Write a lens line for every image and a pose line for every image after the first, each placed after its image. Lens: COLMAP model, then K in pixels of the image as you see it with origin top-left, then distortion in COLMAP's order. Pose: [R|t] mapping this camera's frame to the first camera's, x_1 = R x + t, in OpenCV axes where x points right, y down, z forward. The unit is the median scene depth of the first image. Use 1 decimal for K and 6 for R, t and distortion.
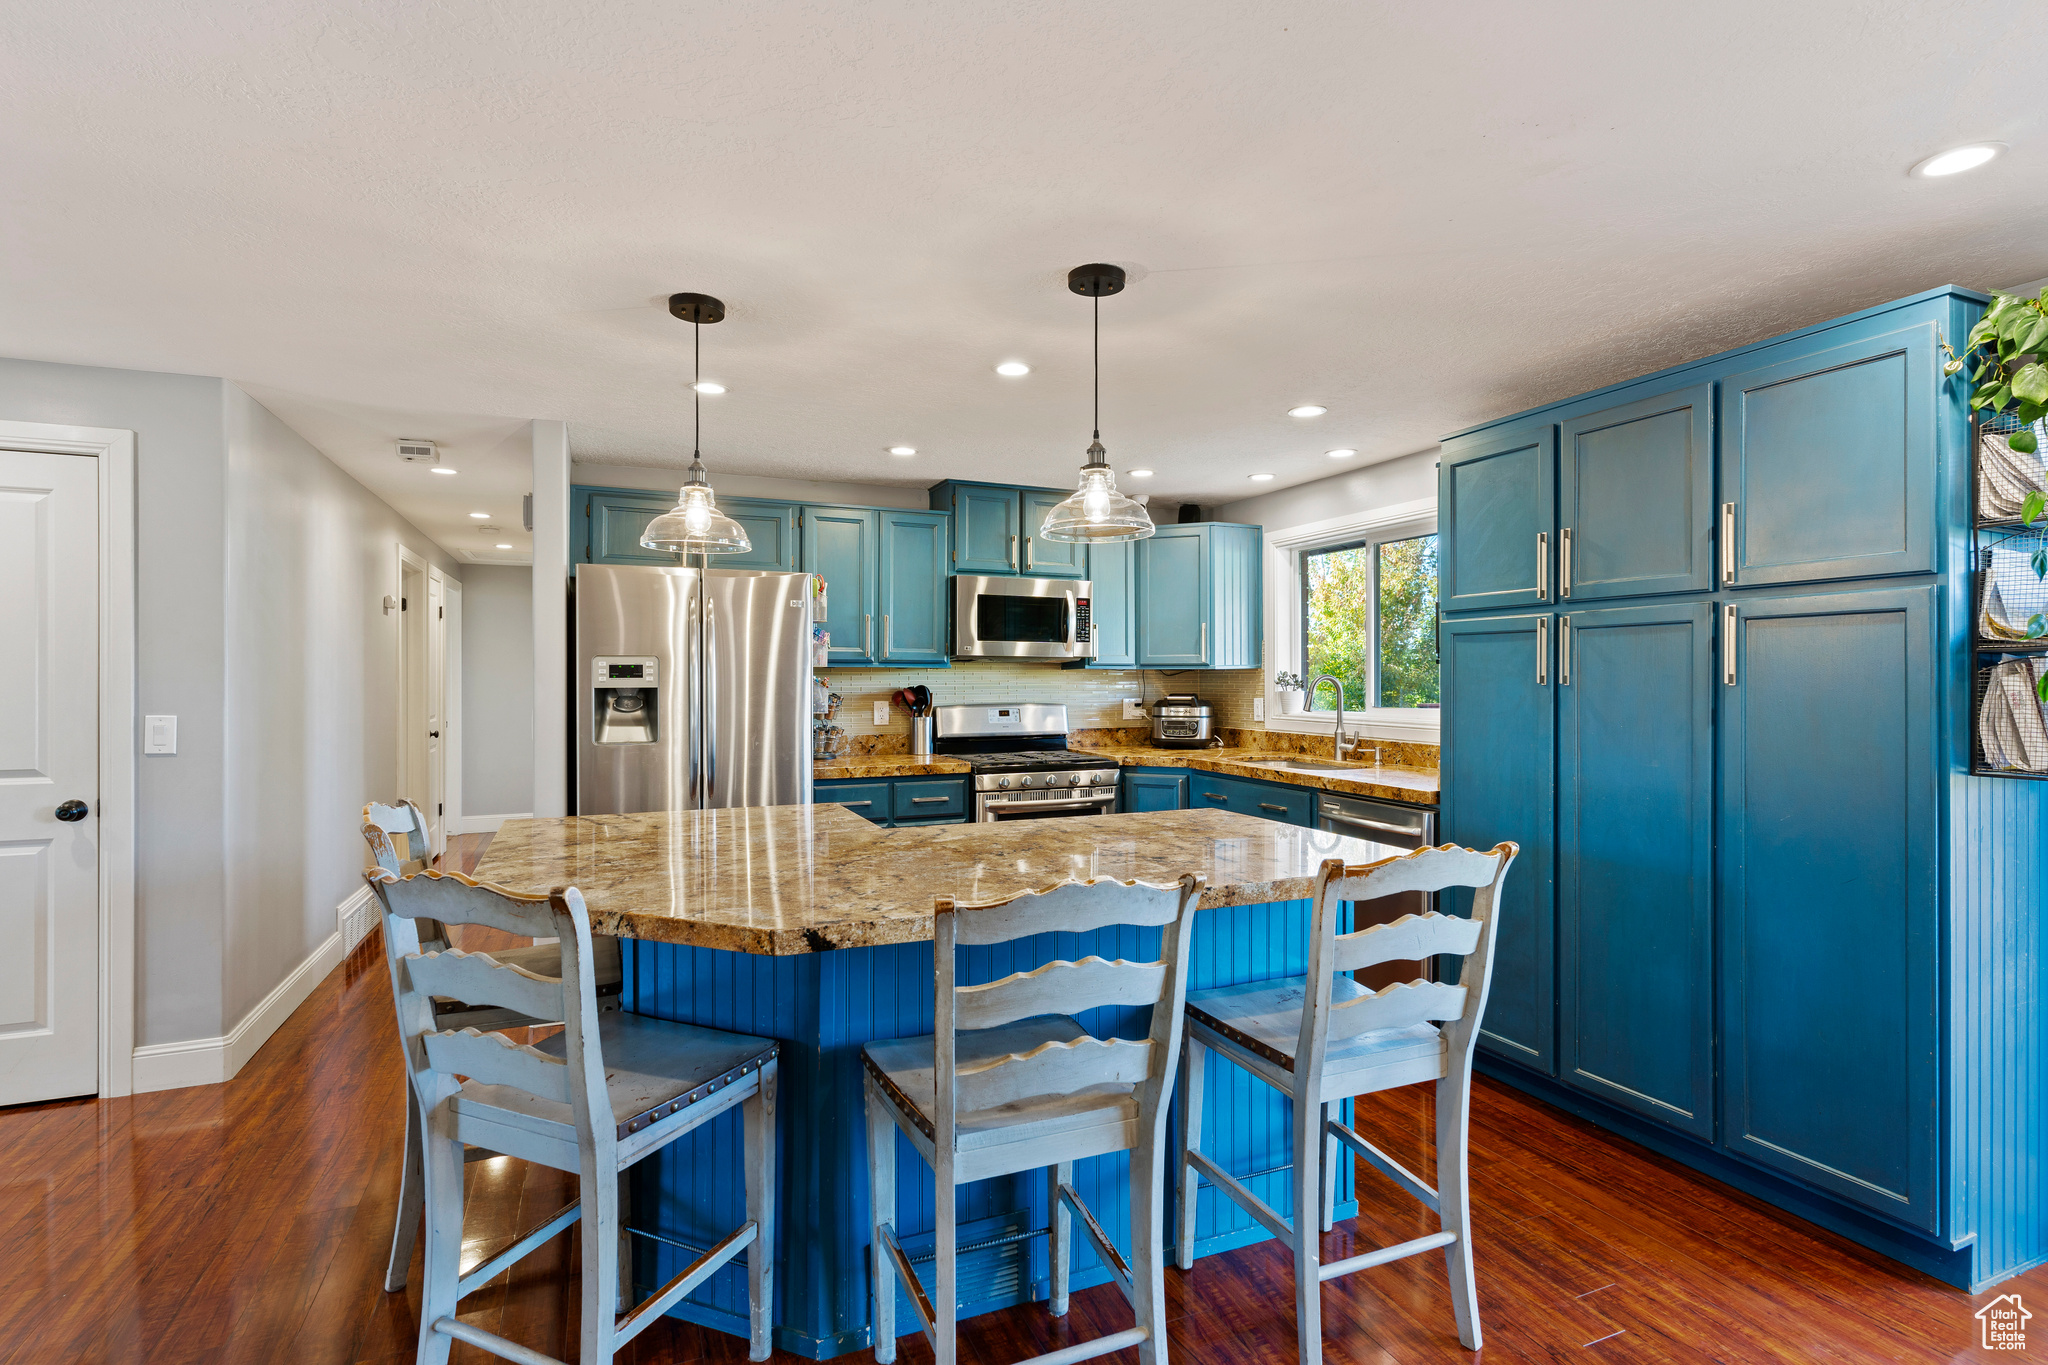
lens RADIAL K [[978.2, 0, 1013.5], [0, 978.2, 682.7], [0, 0, 1]] dist [-0.003068, 0.001130]
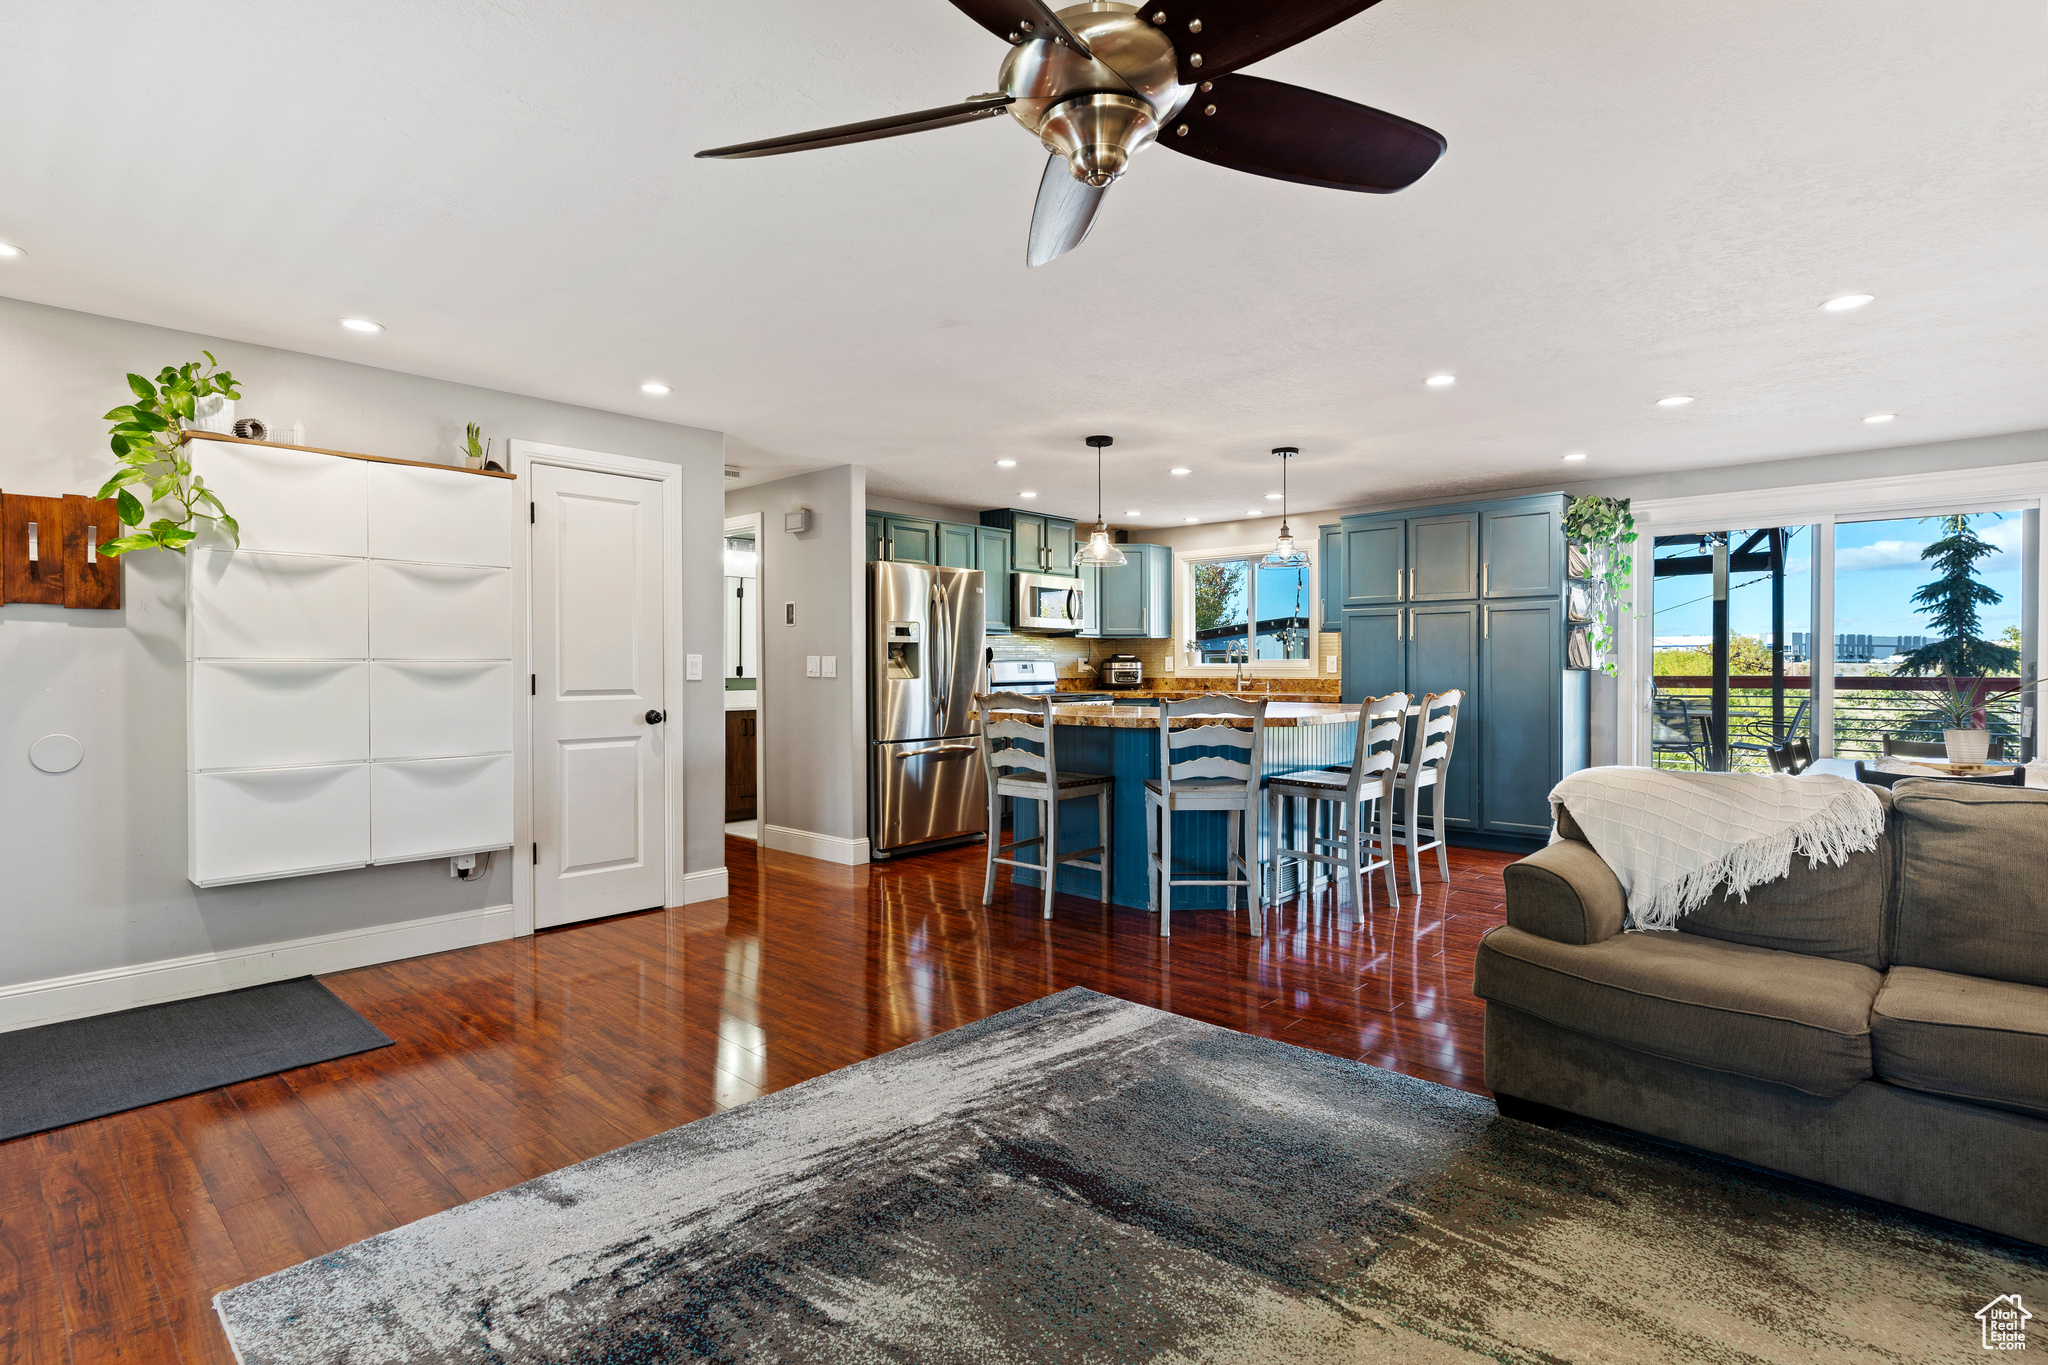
lens RADIAL K [[1008.8, 0, 1012.7], [0, 1008.8, 675.2], [0, 0, 1]] dist [-0.005721, 0.000074]
pose [[0.912254, -0.005660, 0.409585, -0.882087], [0.004104, 0.999981, 0.004679, 0.049762], [-0.409604, -0.002587, 0.912260, -0.519233]]
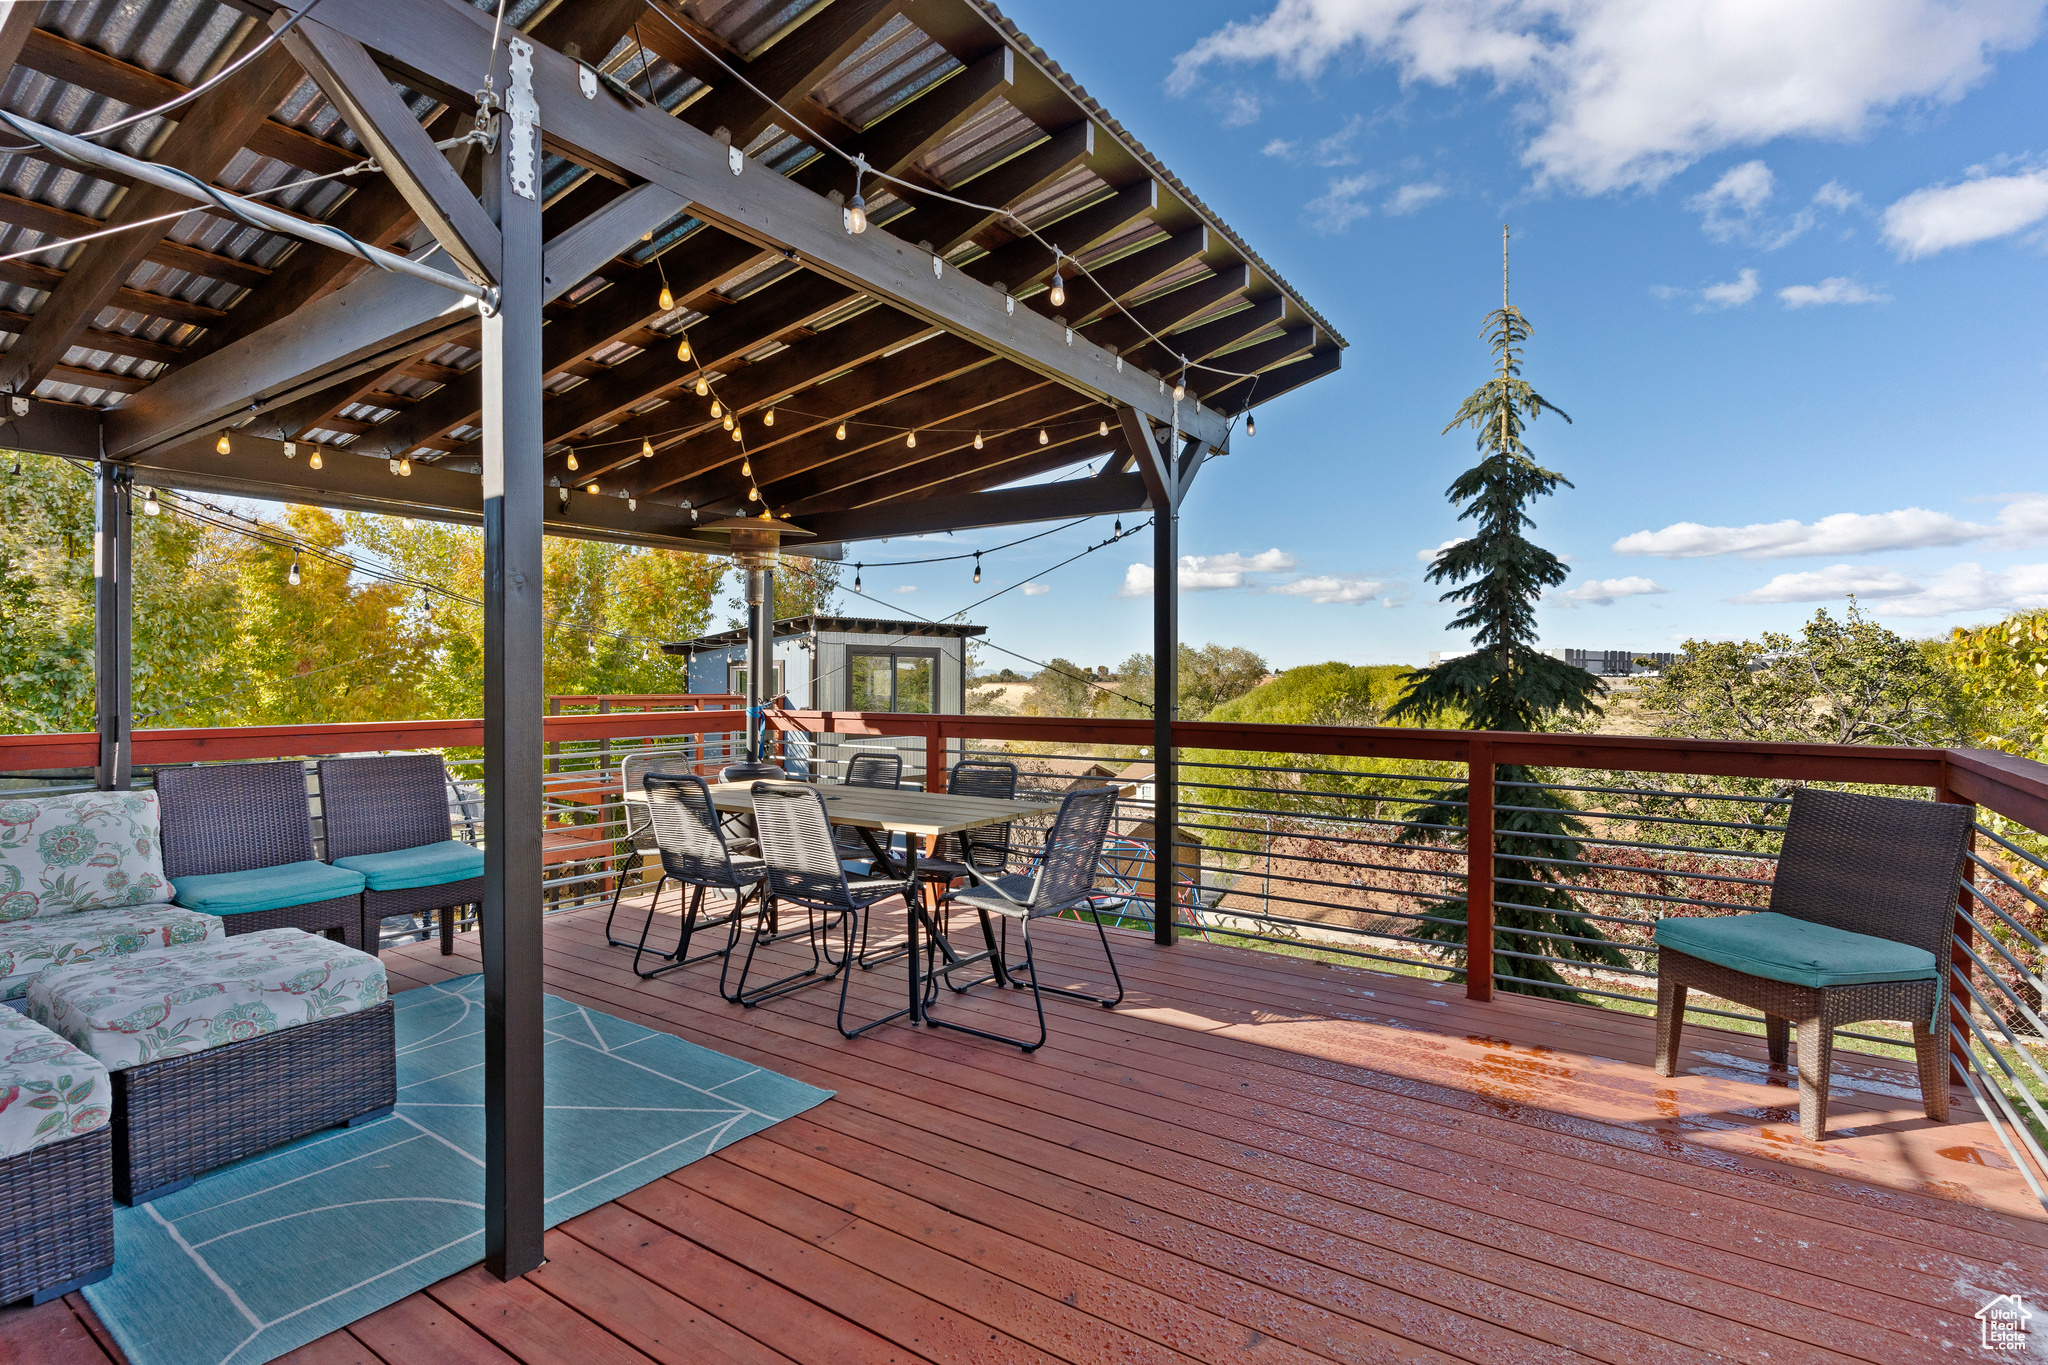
lens RADIAL K [[978.2, 0, 1023.2], [0, 978.2, 682.3], [0, 0, 1]] dist [-0.003068, 0.001130]
pose [[0.861715, 0.001817, 0.507389, 1.087593], [0.002254, 0.999970, -0.007410, 0.028982], [-0.507387, 0.007529, 0.861685, 0.009449]]
